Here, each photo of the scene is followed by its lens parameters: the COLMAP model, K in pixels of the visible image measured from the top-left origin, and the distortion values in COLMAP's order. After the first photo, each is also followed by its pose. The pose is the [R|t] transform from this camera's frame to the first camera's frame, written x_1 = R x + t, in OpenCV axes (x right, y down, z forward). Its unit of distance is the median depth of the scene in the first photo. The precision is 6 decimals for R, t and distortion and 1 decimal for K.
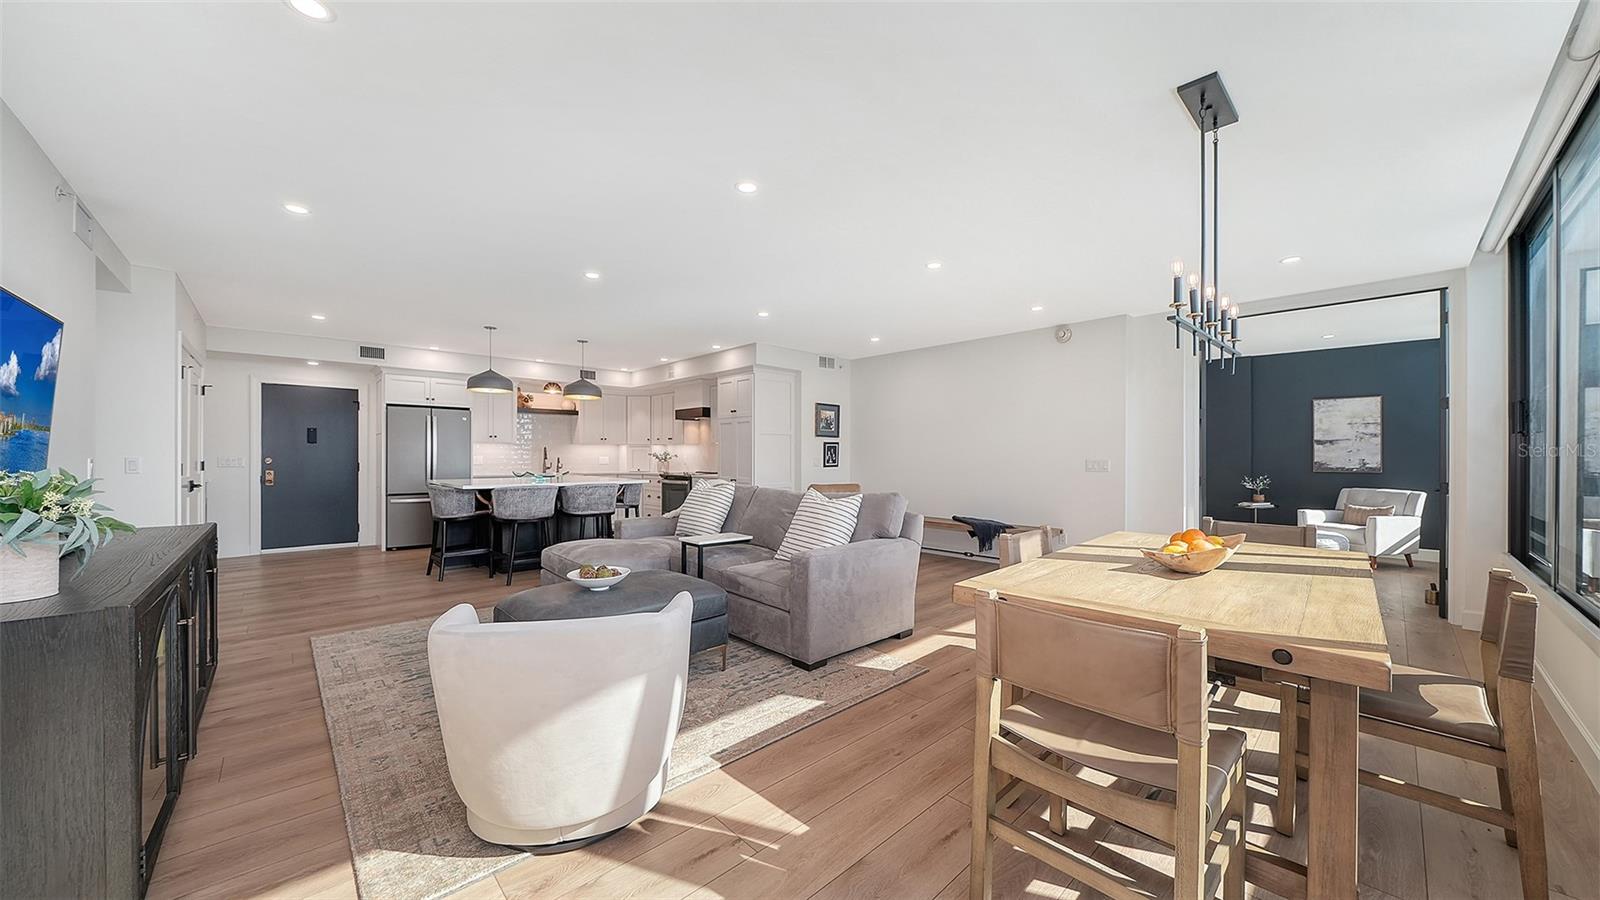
lens RADIAL K [[555.5, 0, 792.0], [0, 555.5, 454.9], [0, 0, 1]] dist [-0.001313, -0.000086]
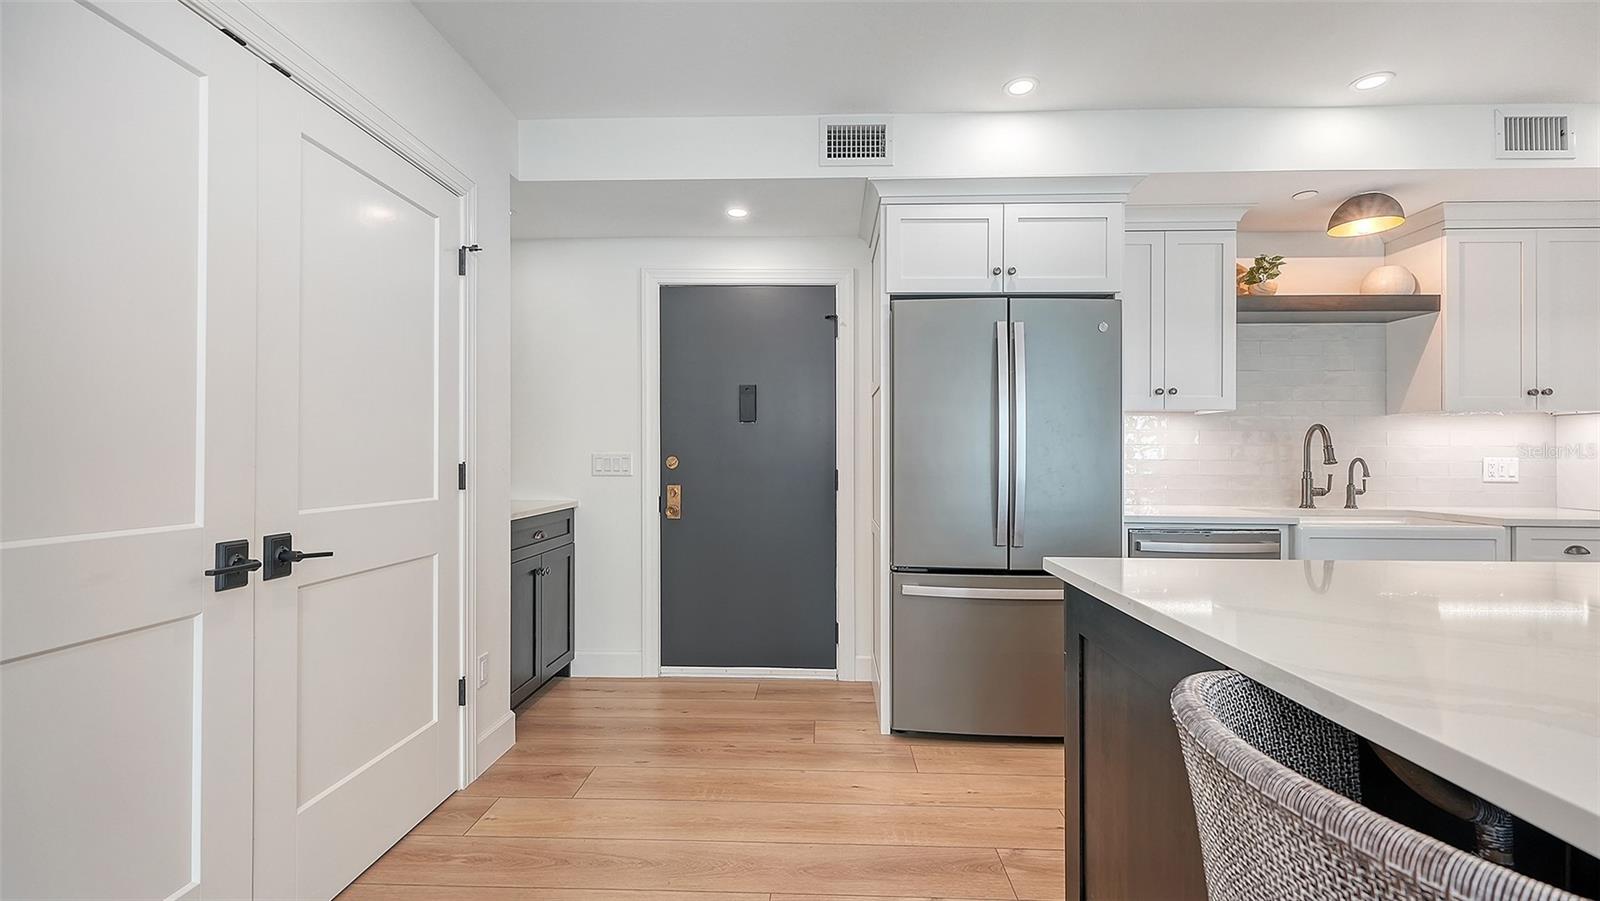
lens RADIAL K [[669.4, 0, 800.0], [0, 669.4, 450.5], [0, 0, 1]] dist [0.010270, -0.000195]
pose [[0.706489, -0.006392, -0.707695, -0.488099], [-0.001766, 0.999940, -0.010794, 0.006231], [0.707721, 0.008875, 0.706436, 0.682244]]
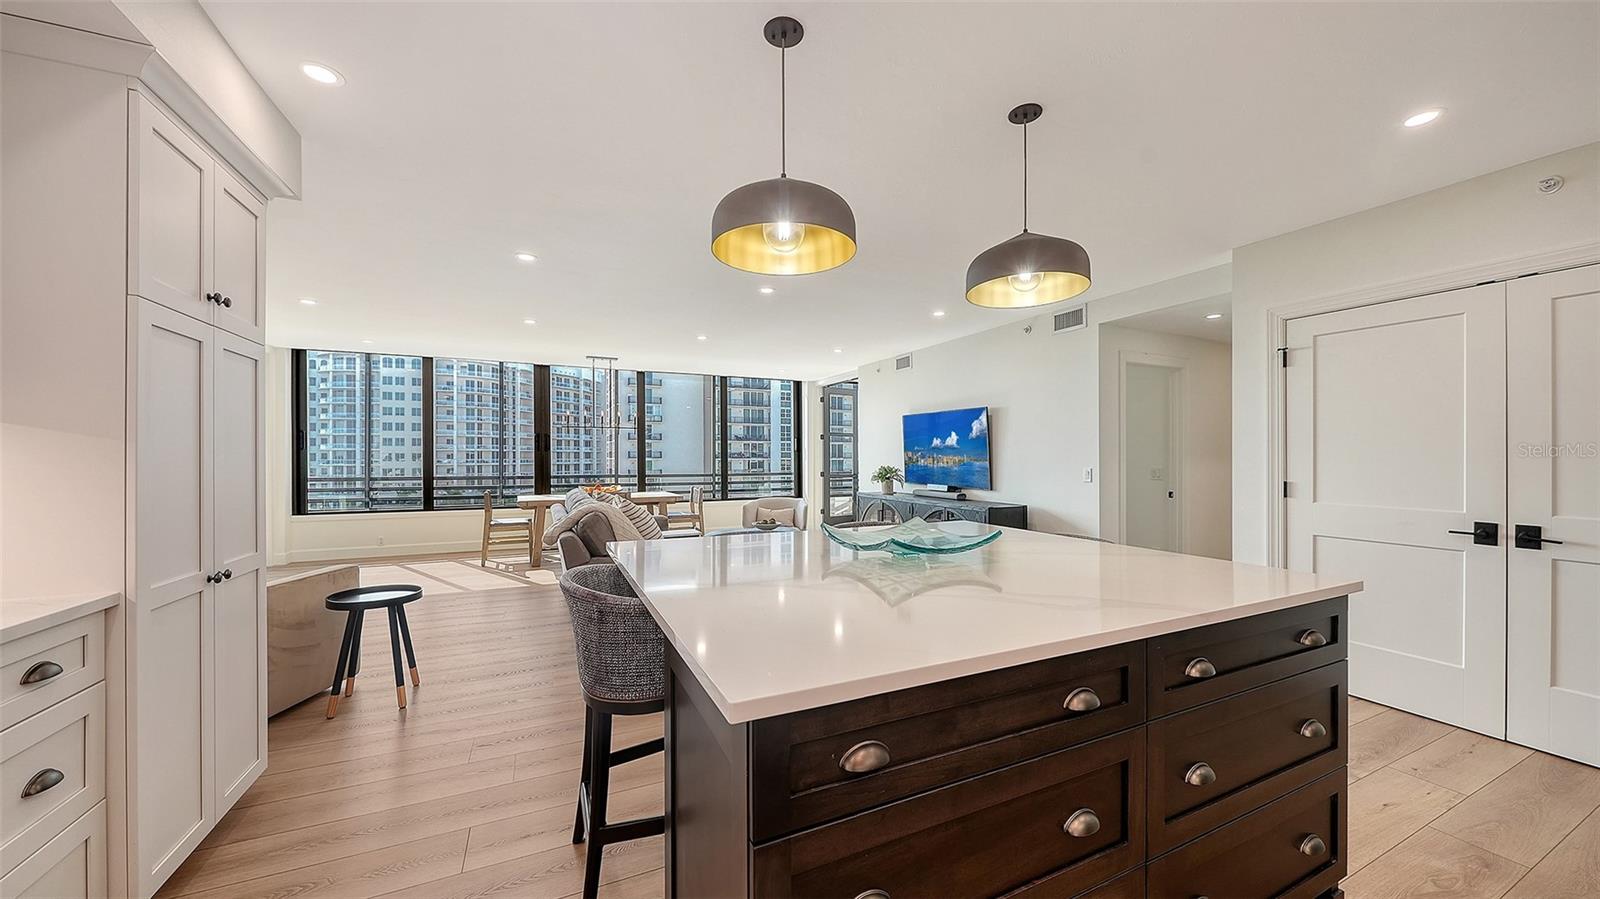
lens RADIAL K [[564.9, 0, 800.0], [0, 564.9, 449.5], [0, 0, 1]] dist [-0.000208, -0.000108]
pose [[-0.953495, 0.000506, 0.301409, -0.443699], [-0.002876, 0.999938, -0.010776, -0.009843], [-0.301395, -0.011141, -0.953434, 1.201995]]
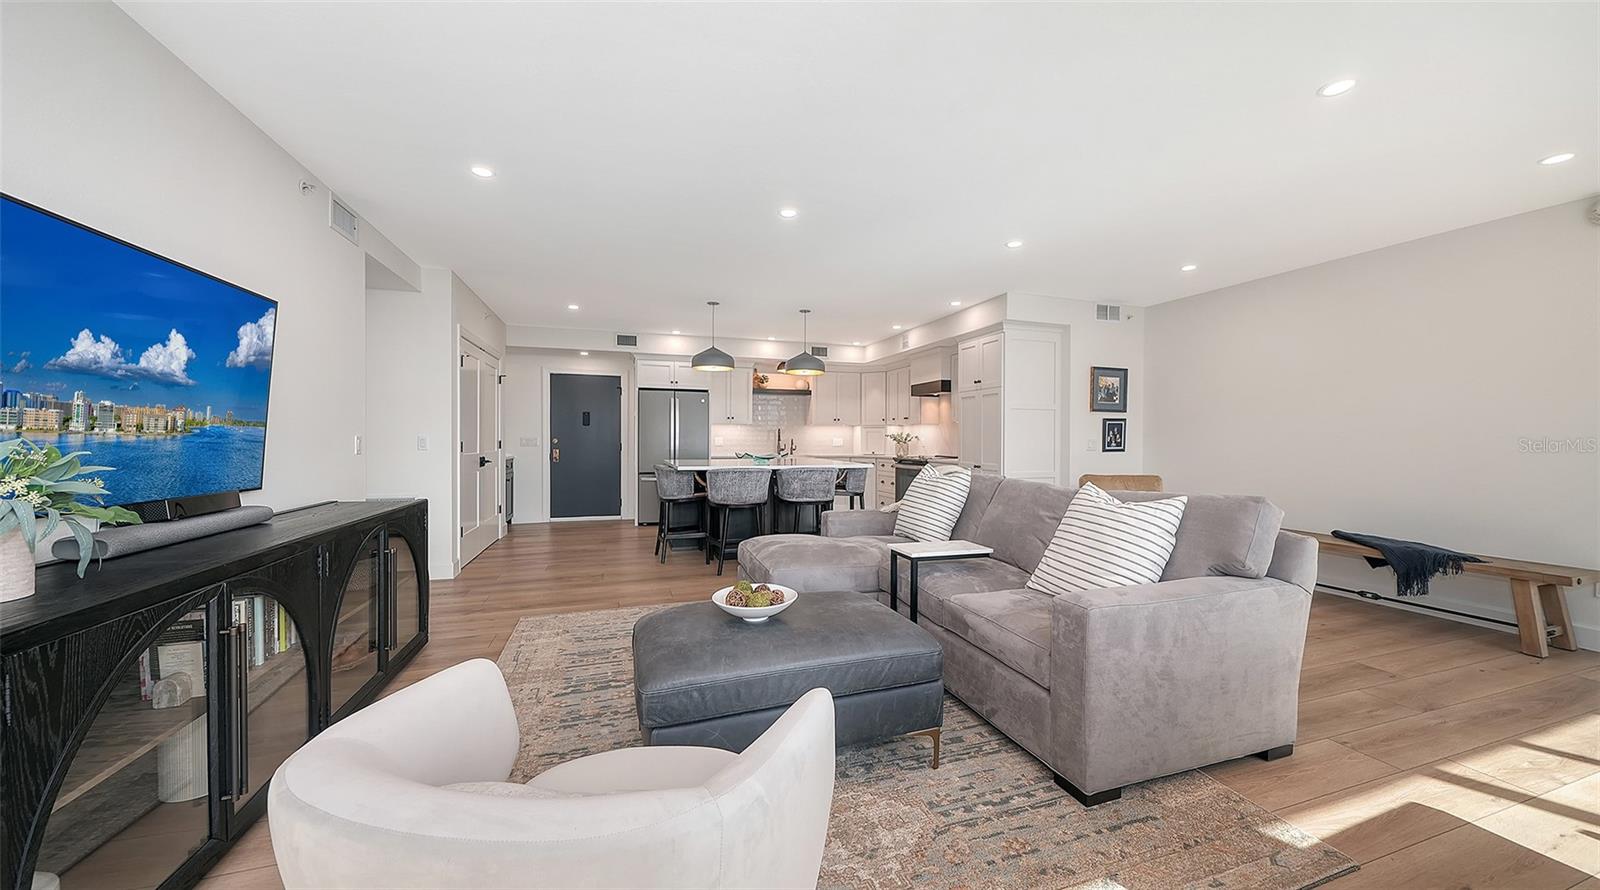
lens RADIAL K [[558.0, 0, 804.1], [0, 558.0, 442.8], [0, 0, 1]] dist [0.000142, 0.000128]
pose [[0.910751, 0.004276, -0.412934, 0.000801], [-0.001474, 0.999974, 0.007103, 0.005292], [0.412953, -0.005860, 0.910733, 0.157891]]
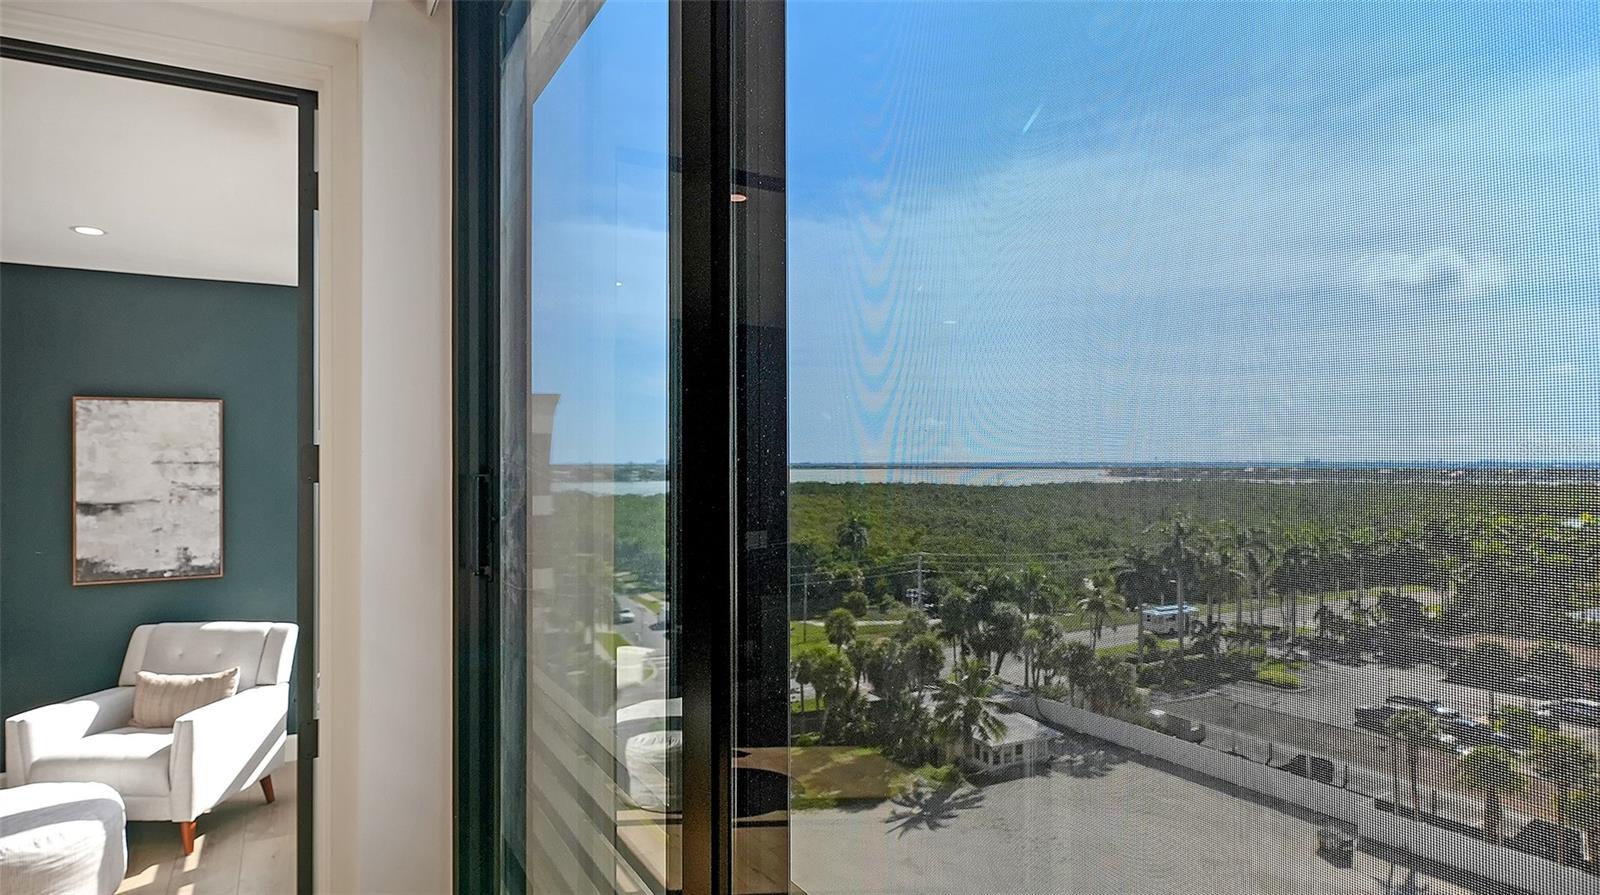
lens RADIAL K [[918.6, 0, 855.7], [0, 918.6, 452.7], [0, 0, 1]] dist [-0.005007, -0.002380]
pose [[0.194533, 0.005900, 0.980878, 0.444940], [0.002646, 0.999975, -0.006540, -0.058535], [-0.980892, 0.003867, 0.194513, 0.363309]]
